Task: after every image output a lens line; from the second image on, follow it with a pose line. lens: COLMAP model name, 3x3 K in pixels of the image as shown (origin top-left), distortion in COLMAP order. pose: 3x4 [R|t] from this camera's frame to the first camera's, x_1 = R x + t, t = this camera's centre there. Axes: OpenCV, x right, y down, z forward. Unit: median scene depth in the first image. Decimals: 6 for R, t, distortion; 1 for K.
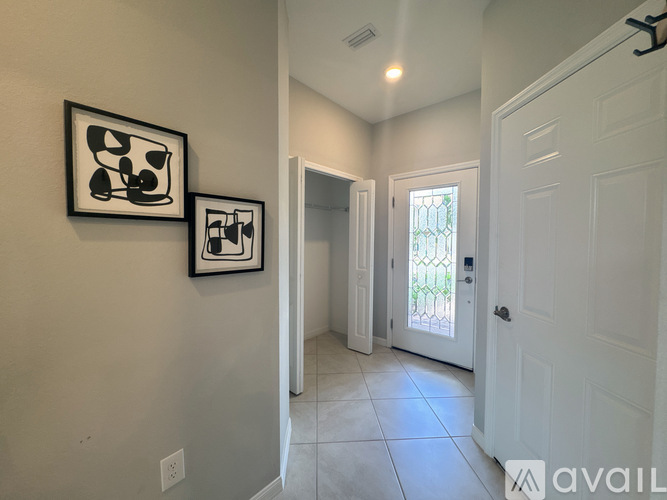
lens RADIAL K [[265.9, 0, 333.5], [0, 265.9, 250.0], [0, 0, 1]] dist [-0.000179, -0.000048]
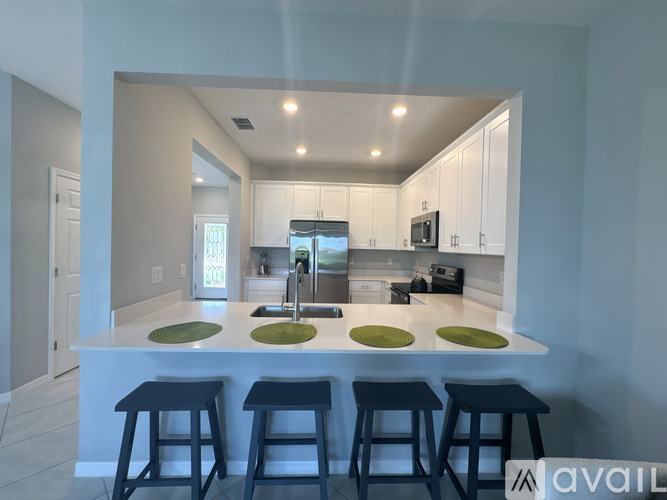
lens RADIAL K [[265.9, 0, 333.5], [0, 265.9, 250.0], [0, 0, 1]] dist [-0.000179, -0.000048]
pose [[0.724663, 0.000062, 0.689103, -1.272389], [0.006776, 0.999951, -0.007216, 0.059039], [-0.689070, 0.009899, 0.724628, -3.683915]]
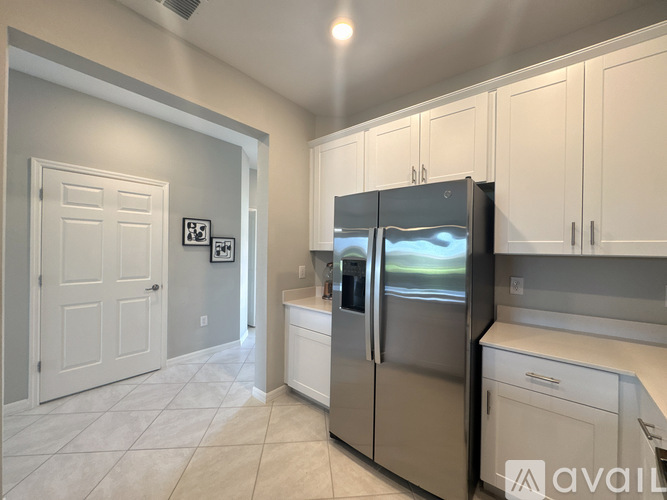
lens RADIAL K [[265.9, 0, 333.5], [0, 265.9, 250.0], [0, 0, 1]] dist [-0.000179, -0.000048]
pose [[0.999325, 0.007536, 0.035963, 0.843024], [-0.006361, 0.999446, -0.032682, 0.043808], [-0.036190, 0.032431, 0.998819, -2.295431]]
